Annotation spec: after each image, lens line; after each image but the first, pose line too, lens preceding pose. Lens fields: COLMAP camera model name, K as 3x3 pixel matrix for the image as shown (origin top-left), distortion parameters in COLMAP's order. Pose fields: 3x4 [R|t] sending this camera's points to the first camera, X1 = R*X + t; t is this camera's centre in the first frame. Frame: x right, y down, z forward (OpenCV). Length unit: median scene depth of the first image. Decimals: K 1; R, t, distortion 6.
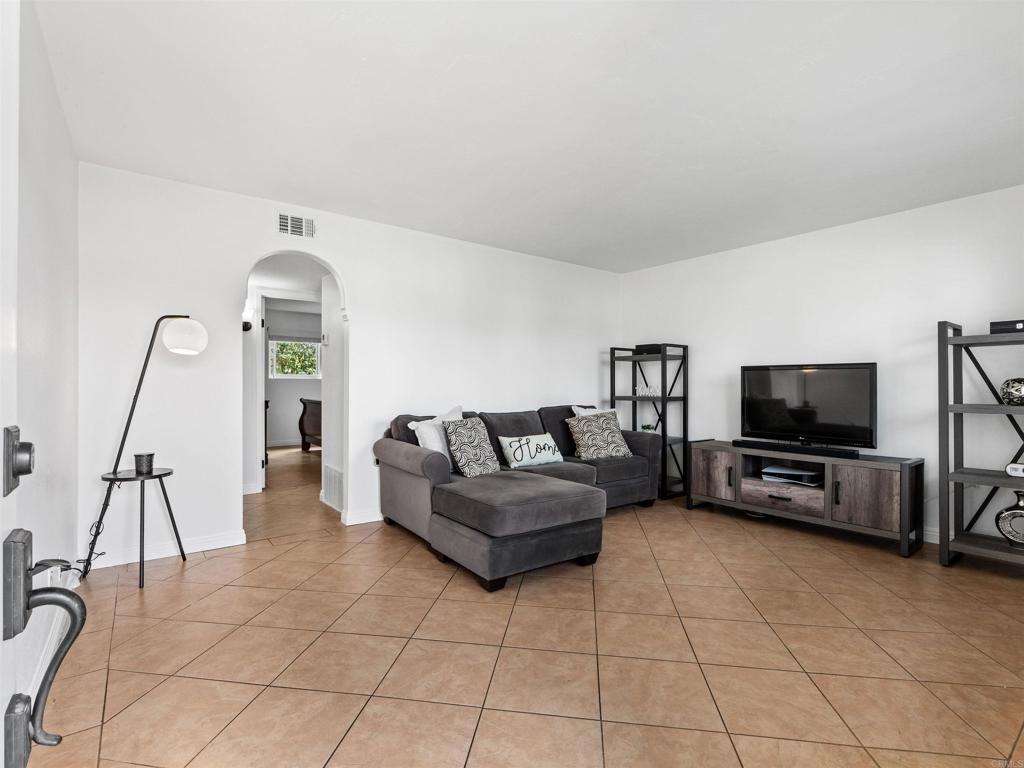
lens RADIAL K [[490.1, 0, 512.0], [0, 490.1, 384.0], [0, 0, 1]] dist [0.003194, 0.000195]
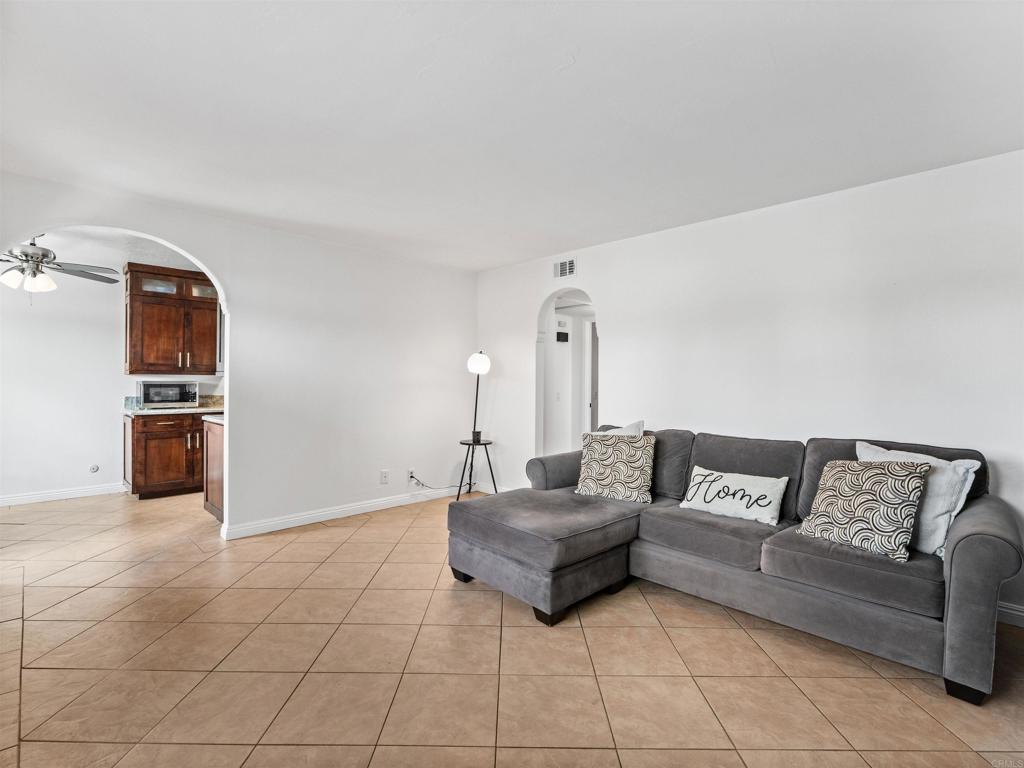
lens RADIAL K [[481.8, 0, 512.0], [0, 481.8, 384.0], [0, 0, 1]] dist [0.001518, 0.000237]
pose [[0.134376, 0.003587, -0.990924, 0.673480], [-0.005305, 0.999982, 0.002900, -0.021859], [0.990916, 0.004867, 0.134392, 0.599668]]
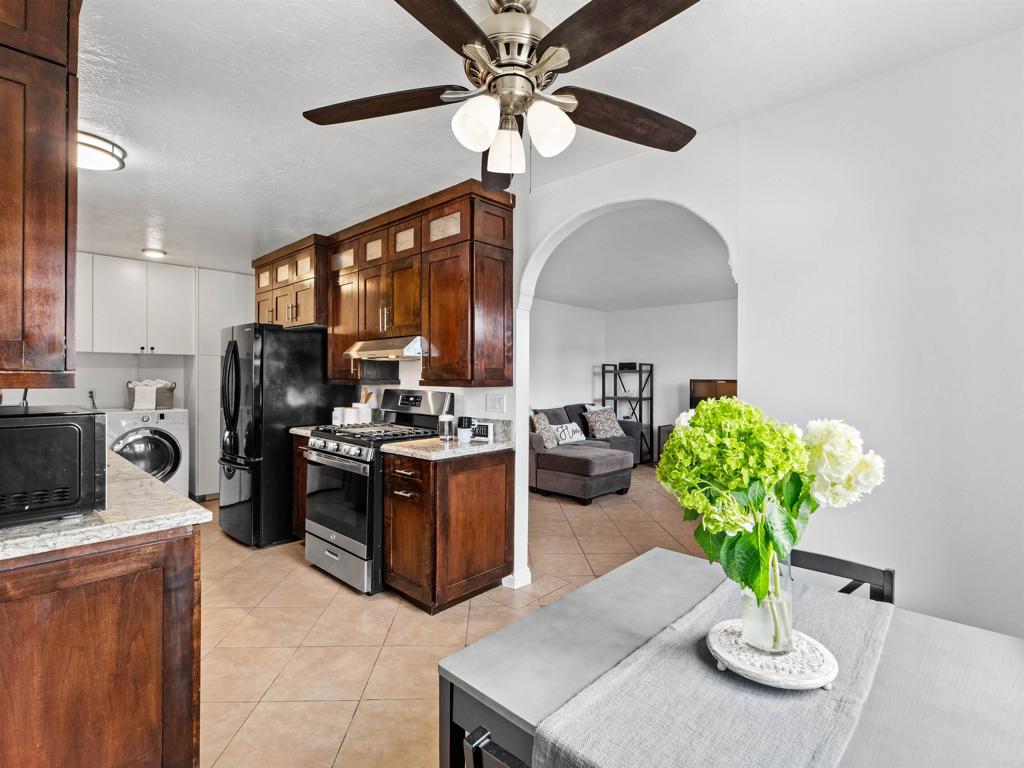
lens RADIAL K [[481.8, 0, 512.0], [0, 481.8, 384.0], [0, 0, 1]] dist [0.001518, 0.000237]
pose [[0.985077, 0.001275, 0.172110, -0.397930], [-0.003757, 0.999894, 0.014096, -0.042502], [-0.172074, -0.014533, 0.984977, -0.478329]]
